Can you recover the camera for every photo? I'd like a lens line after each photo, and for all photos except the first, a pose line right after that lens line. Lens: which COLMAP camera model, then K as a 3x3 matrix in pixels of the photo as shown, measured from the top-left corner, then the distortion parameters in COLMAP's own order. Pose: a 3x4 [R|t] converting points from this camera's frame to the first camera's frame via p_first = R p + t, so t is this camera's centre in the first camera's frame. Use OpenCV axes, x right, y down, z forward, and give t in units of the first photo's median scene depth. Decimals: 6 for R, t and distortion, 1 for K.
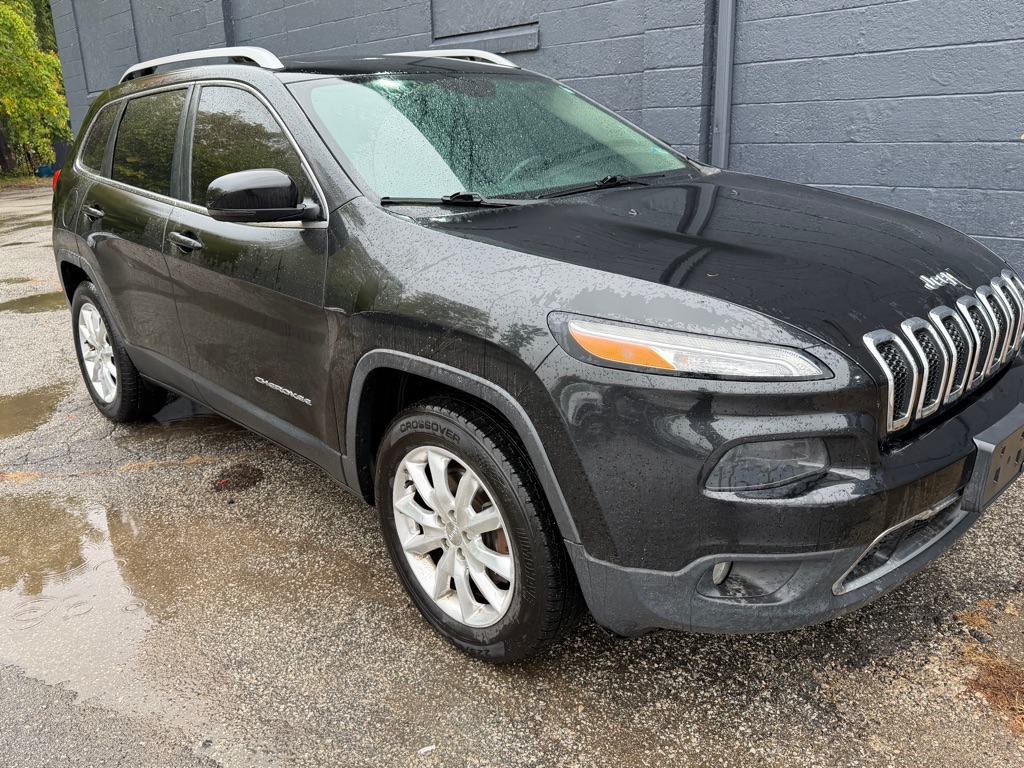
lens RADIAL K [[820.1, 0, 512.9], [0, 820.1, 383.6], [0, 0, 1]] dist [-0.000321, -0.006125]
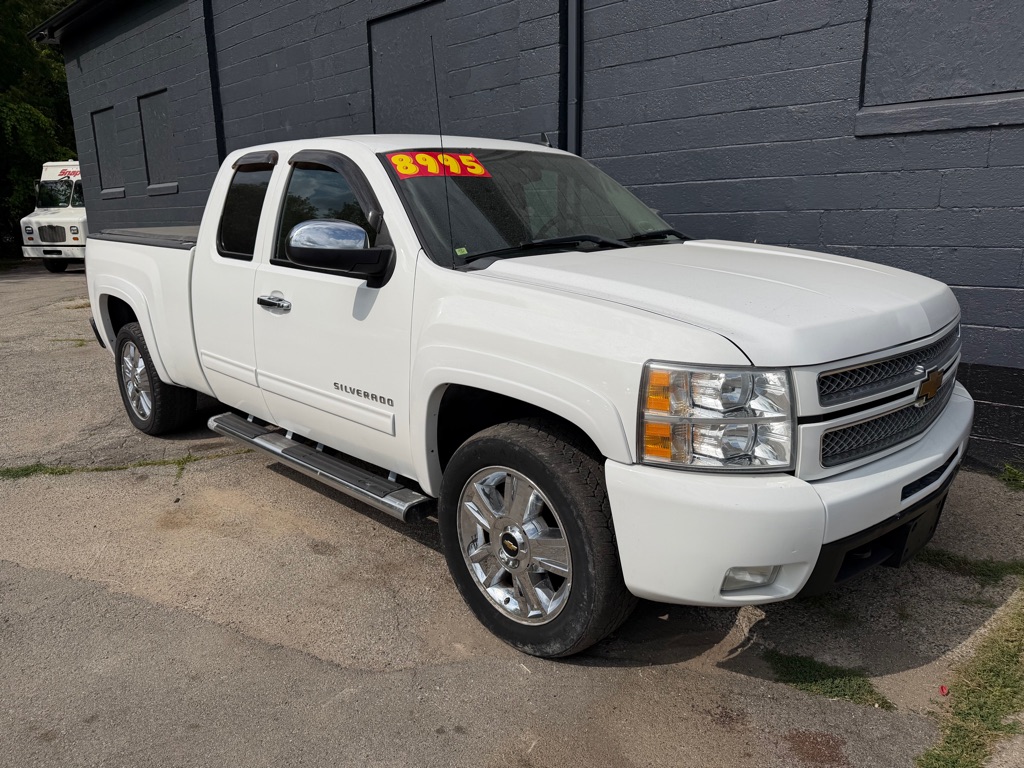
lens RADIAL K [[718.1, 0, 511.2], [0, 718.1, 387.1], [0, 0, 1]] dist [0.005022, -0.013062]
pose [[0.998363, 0.001593, 0.057178, 0.078526], [0.002538, 0.997393, -0.072111, 0.047424], [-0.057144, 0.072138, 0.995756, -0.211711]]
